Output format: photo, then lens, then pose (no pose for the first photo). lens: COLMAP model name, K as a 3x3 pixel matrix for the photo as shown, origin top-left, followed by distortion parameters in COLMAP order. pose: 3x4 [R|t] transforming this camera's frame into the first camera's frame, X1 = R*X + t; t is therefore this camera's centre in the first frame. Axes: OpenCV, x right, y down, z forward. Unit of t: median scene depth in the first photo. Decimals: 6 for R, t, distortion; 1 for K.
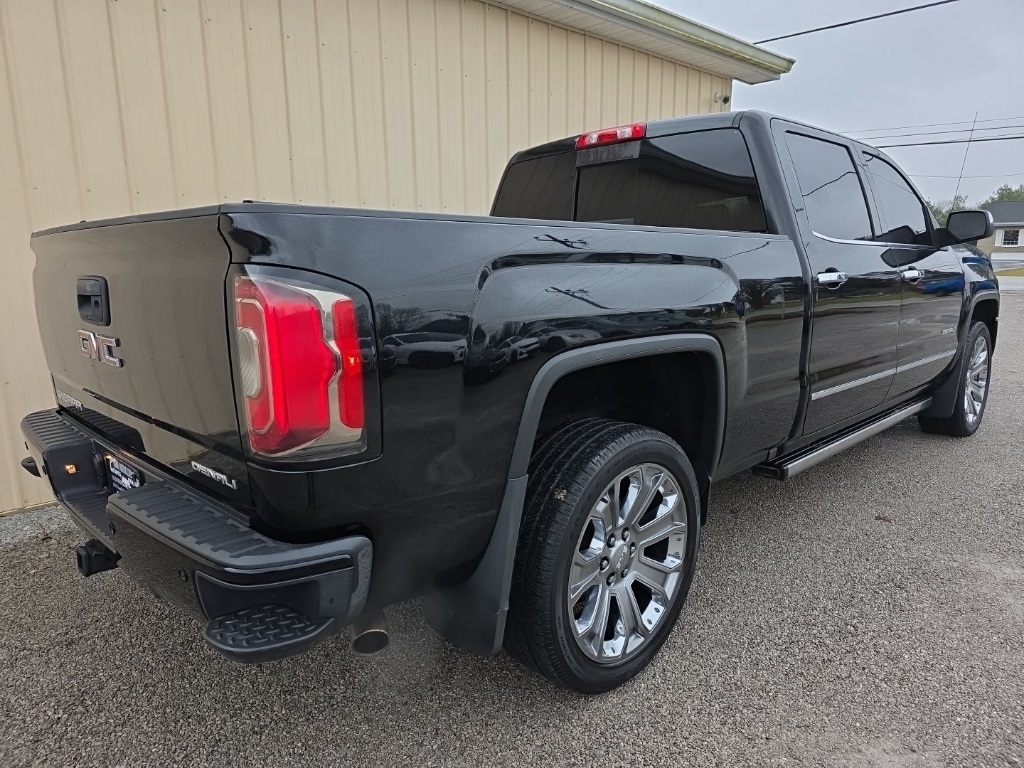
lens RADIAL K [[736.6, 0, 519.8], [0, 736.6, 381.2], [0, 0, 1]] dist [0.030160, -0.036501]
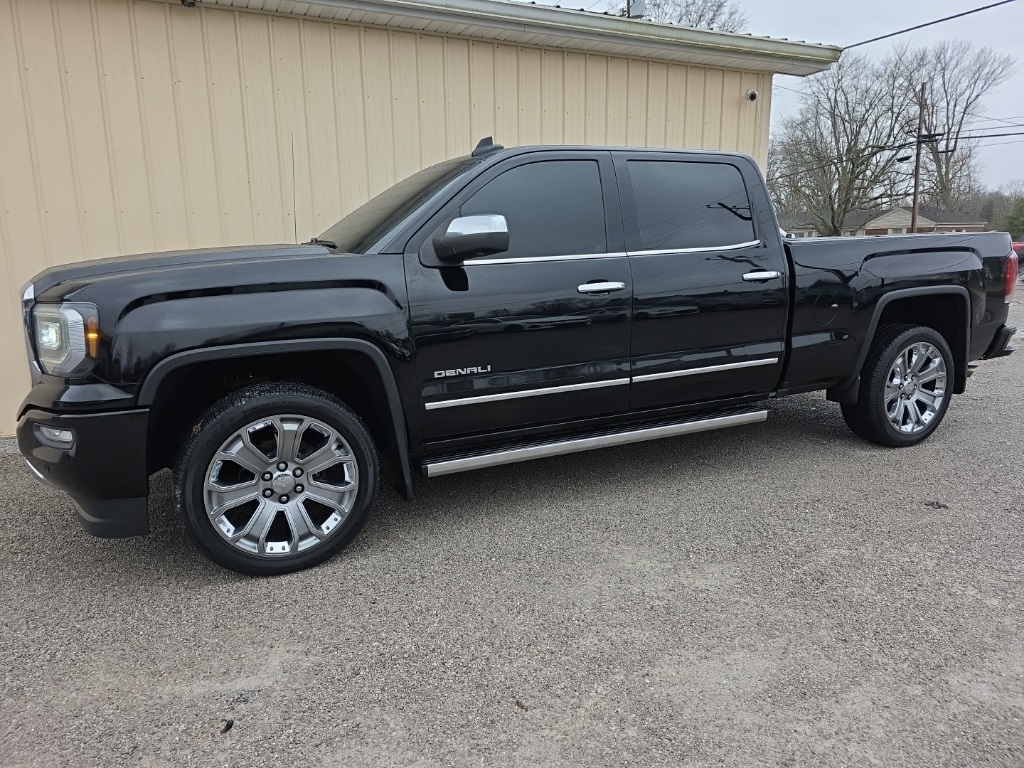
lens RADIAL K [[736.6, 0, 511.0], [0, 736.6, 368.8], [0, 0, 1]] dist [0.030160, -0.036501]
pose [[0.940536, 0.058607, -0.334600, 0.643635], [-0.061322, 0.998115, 0.002453, -0.007697], [0.334113, 0.018211, 0.942357, -0.045801]]
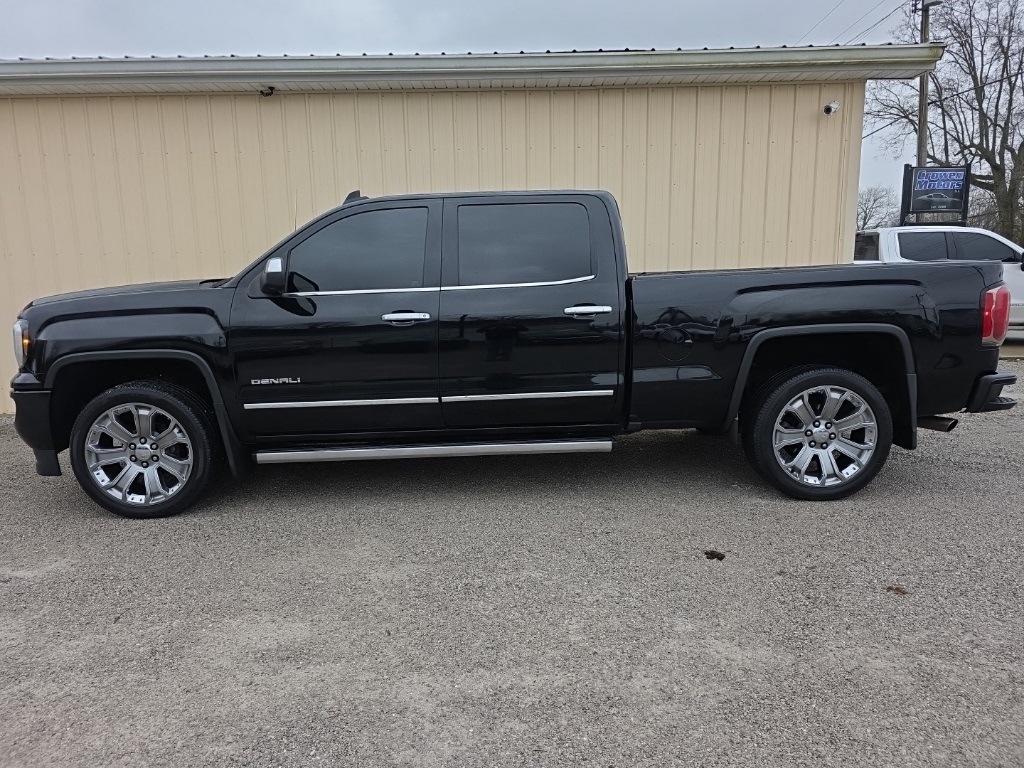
lens RADIAL K [[736.6, 0, 516.7], [0, 736.6, 371.7], [0, 0, 1]] dist [0.030160, -0.036501]
pose [[0.699201, 0.093444, -0.708792, 1.300356], [-0.117591, 0.992950, 0.014906, -0.067227], [0.705188, 0.072925, 0.705260, 0.229189]]
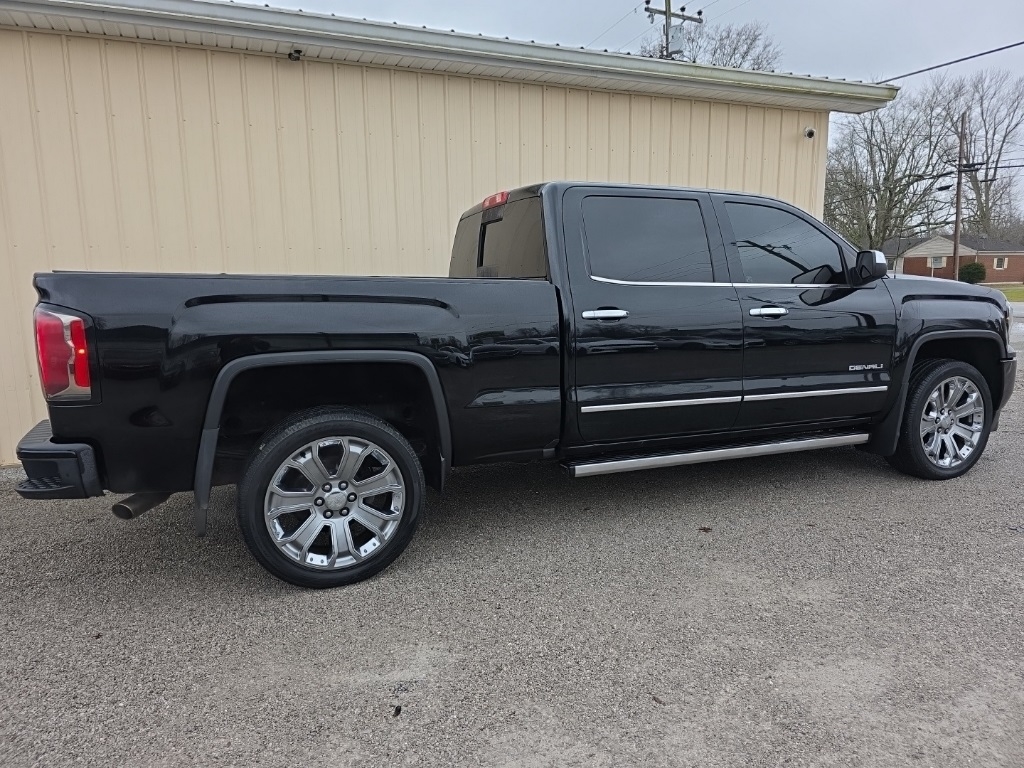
lens RADIAL K [[736.6, 0, 502.7], [0, 736.6, 376.4], [0, 0, 1]] dist [0.030160, -0.036501]
pose [[0.923351, 0.054797, -0.380026, 0.576568], [-0.069143, 0.997313, -0.024191, 0.002834], [0.377680, 0.048613, 0.924659, -0.143371]]
